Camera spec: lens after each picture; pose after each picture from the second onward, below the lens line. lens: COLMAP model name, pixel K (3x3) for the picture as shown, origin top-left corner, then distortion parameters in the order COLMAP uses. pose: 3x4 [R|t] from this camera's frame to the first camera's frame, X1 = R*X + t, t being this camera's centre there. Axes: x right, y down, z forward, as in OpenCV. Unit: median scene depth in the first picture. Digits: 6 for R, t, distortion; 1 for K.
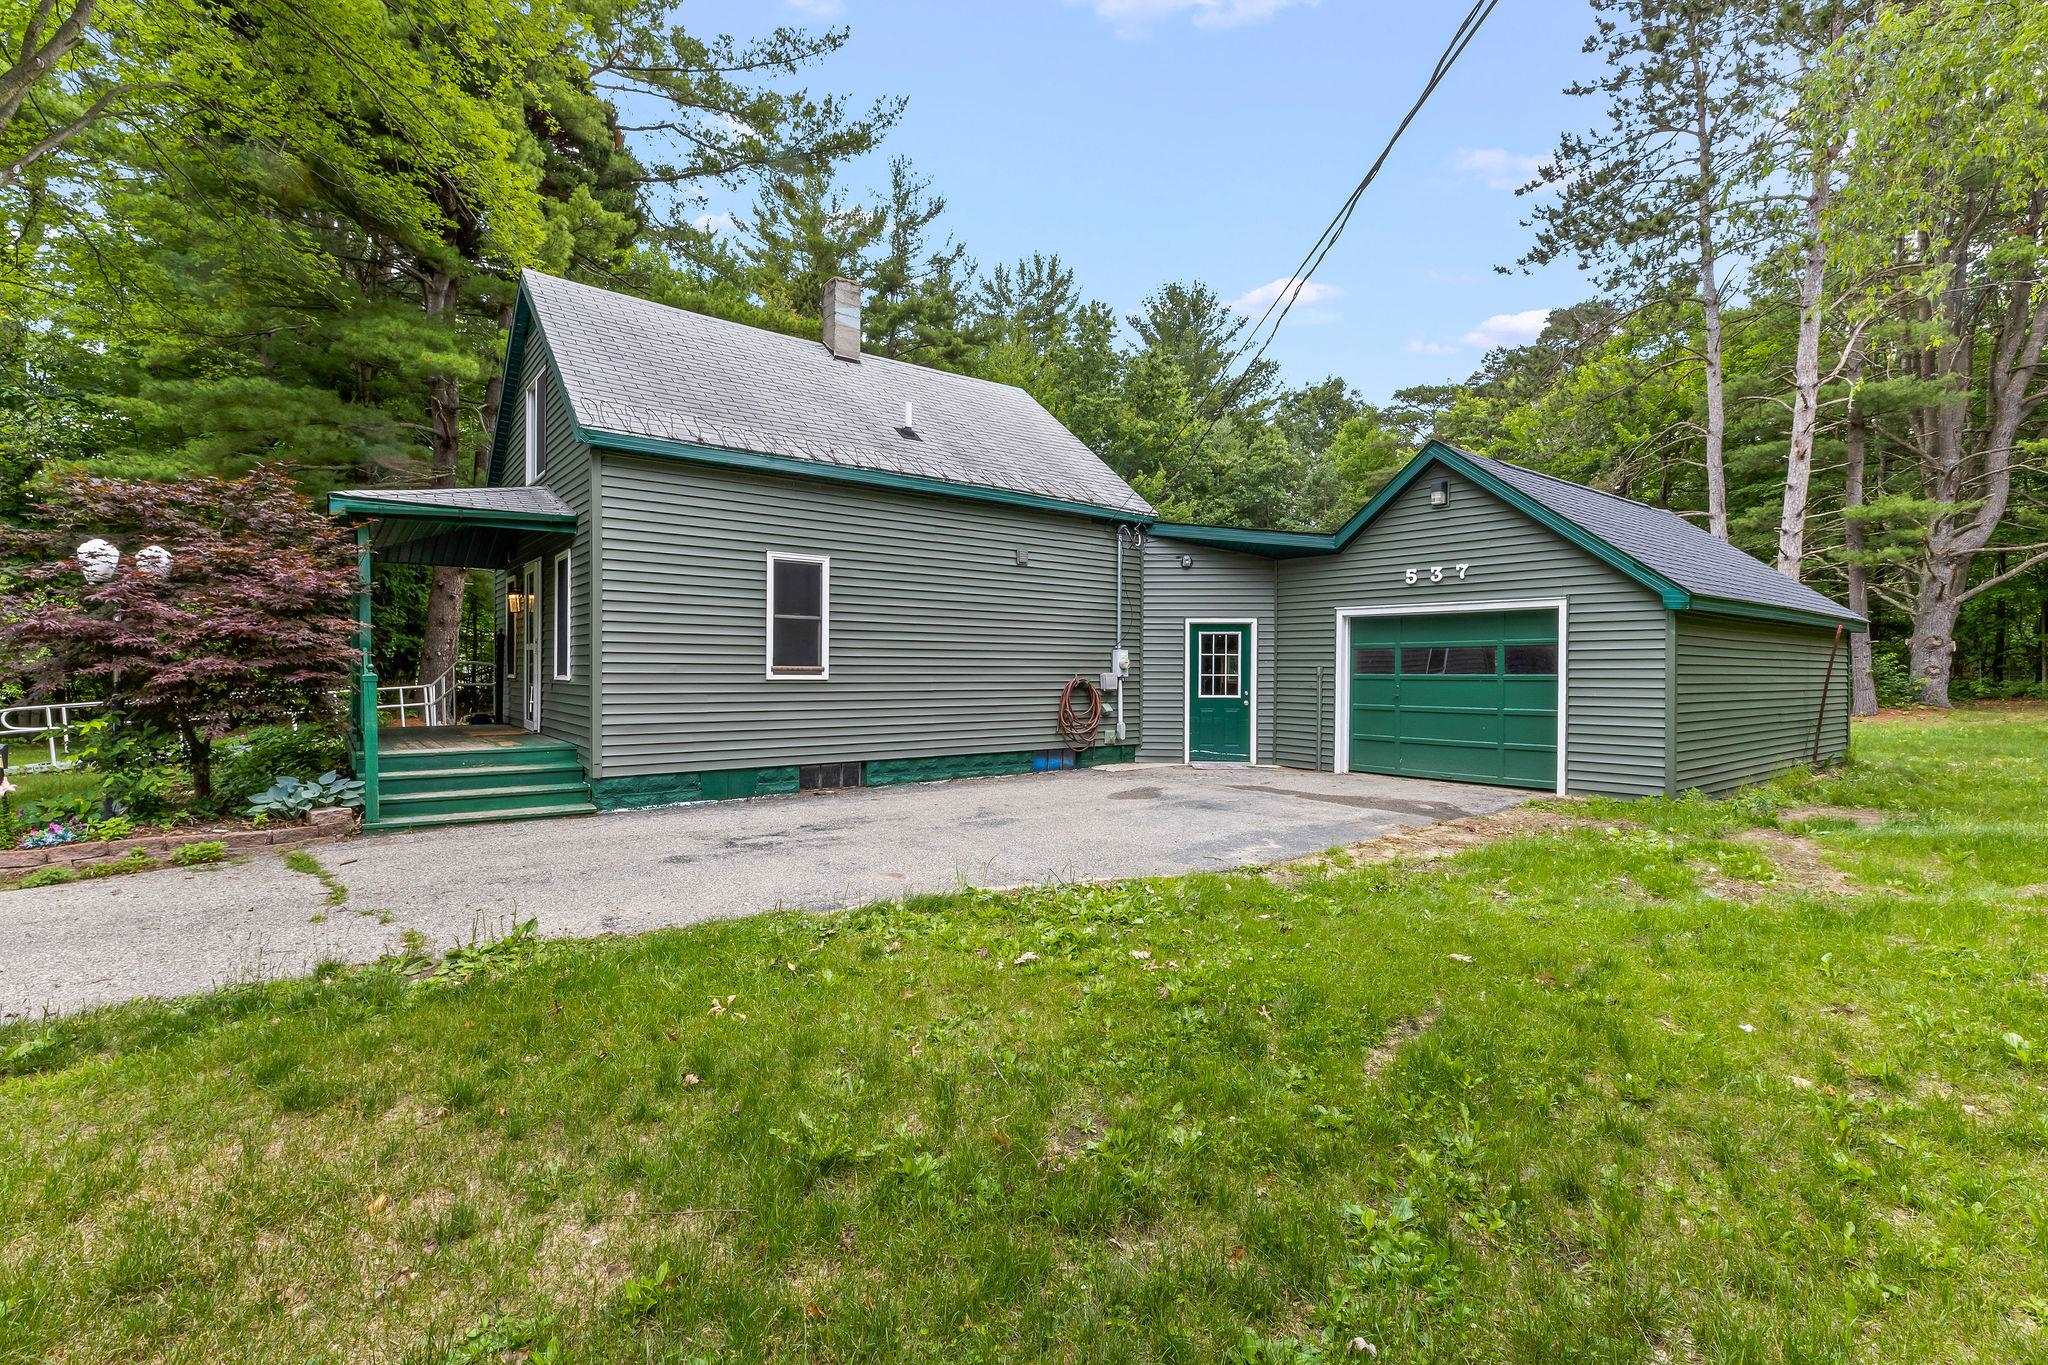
lens RADIAL K [[937.7, 0, 1024.4], [0, 937.7, 679.6], [0, 0, 1]] dist [0.002338, 0.000812]
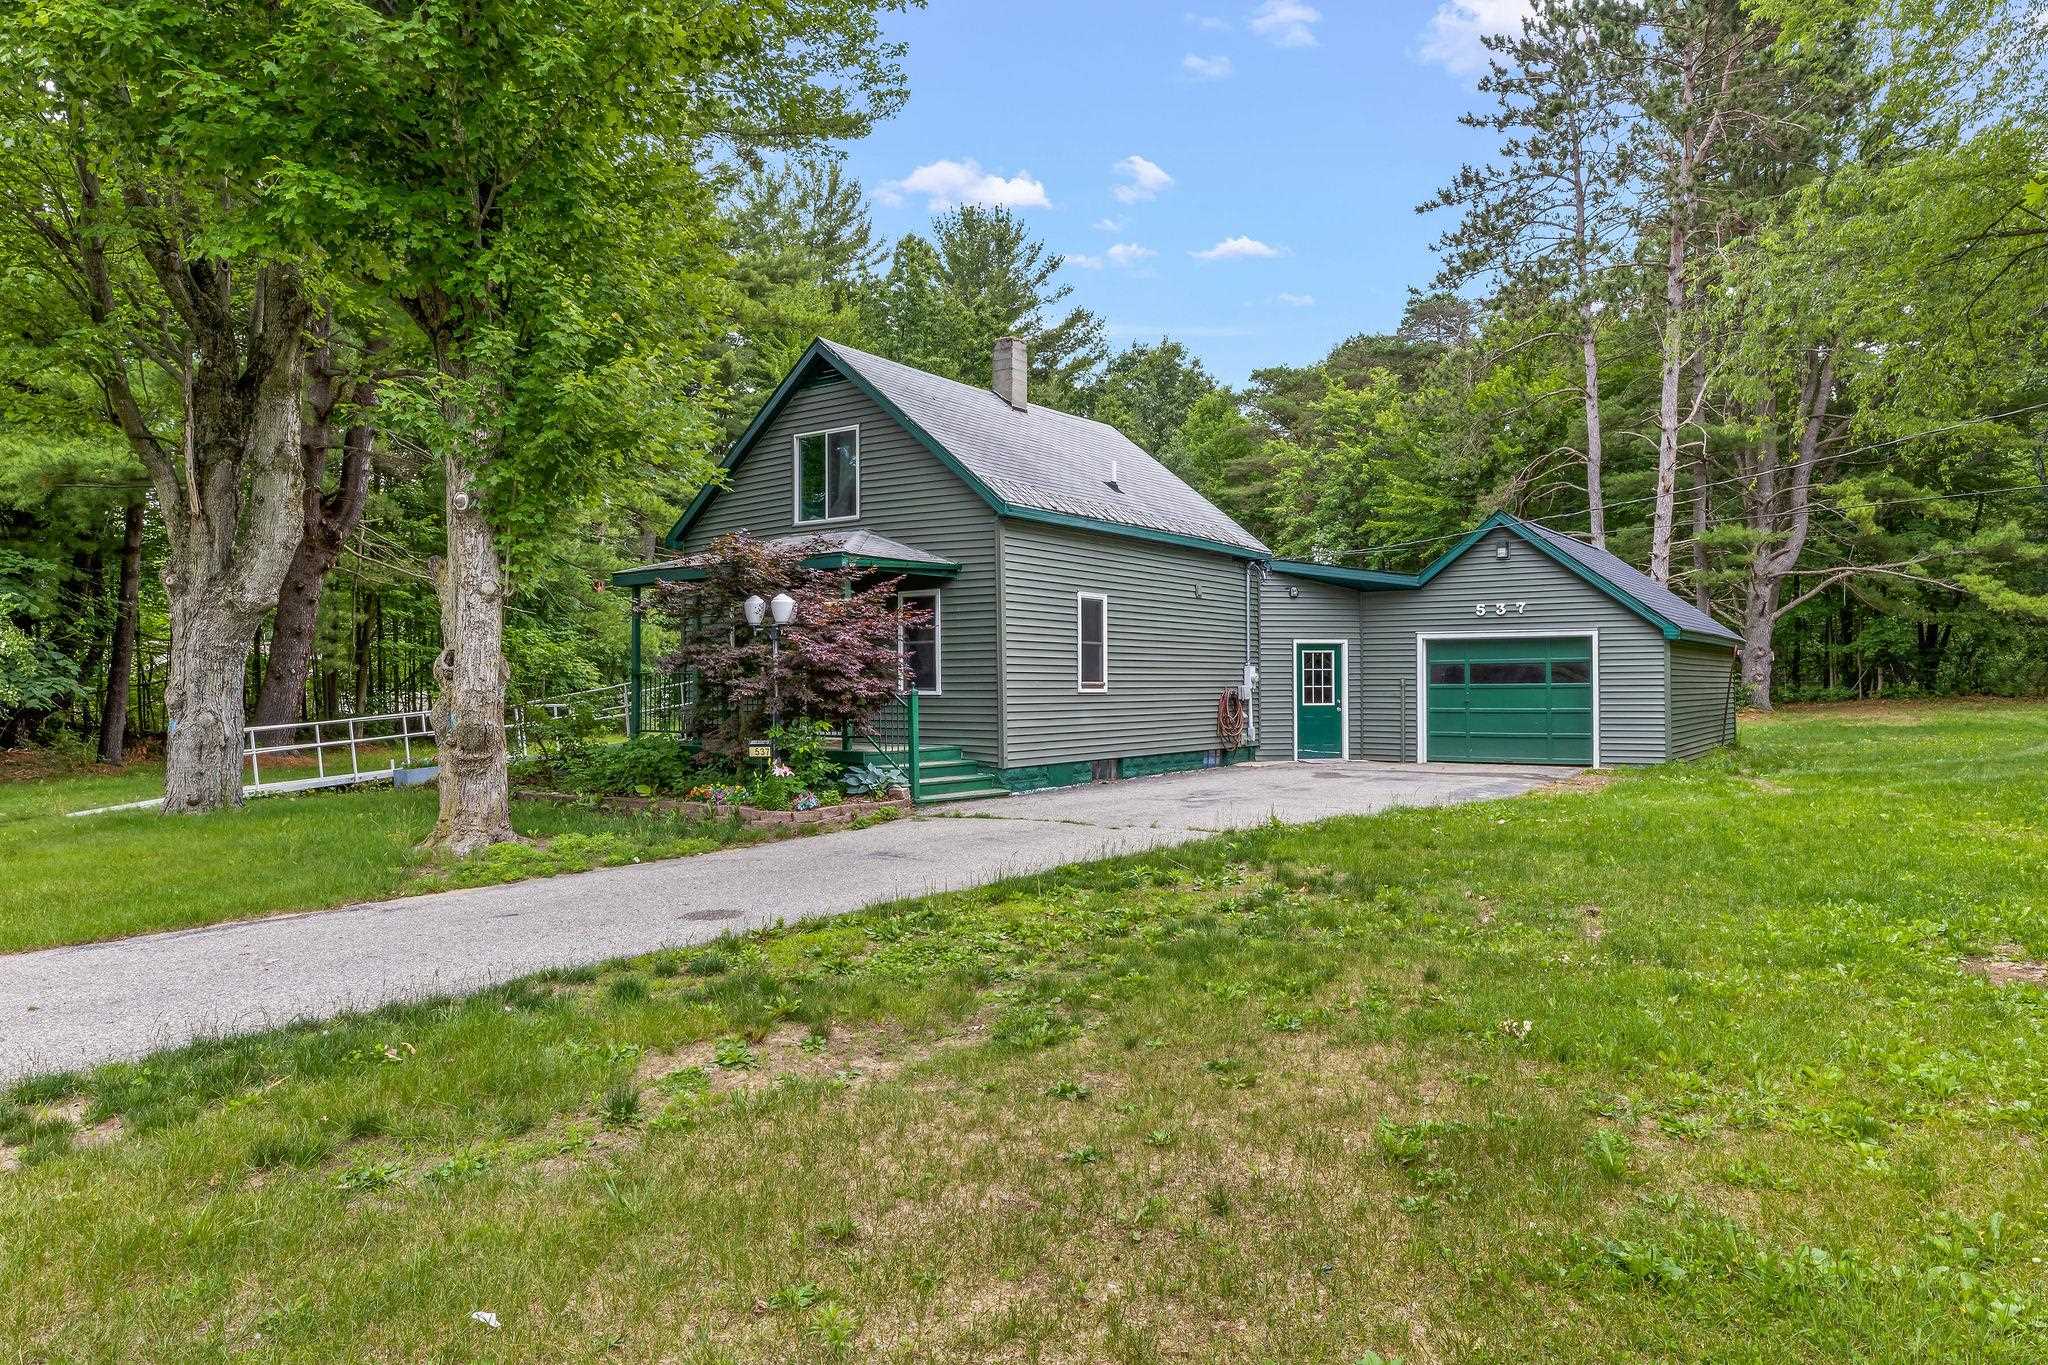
lens RADIAL K [[1335.5, 0, 1024.9], [0, 1335.5, 681.7], [0, 0, 1]] dist [0.007924, -0.000601]
pose [[0.956172, -0.009018, 0.292666, -0.652376], [0.012836, 0.999856, -0.011126, 0.003316], [-0.292523, 0.014395, 0.956150, -0.527952]]
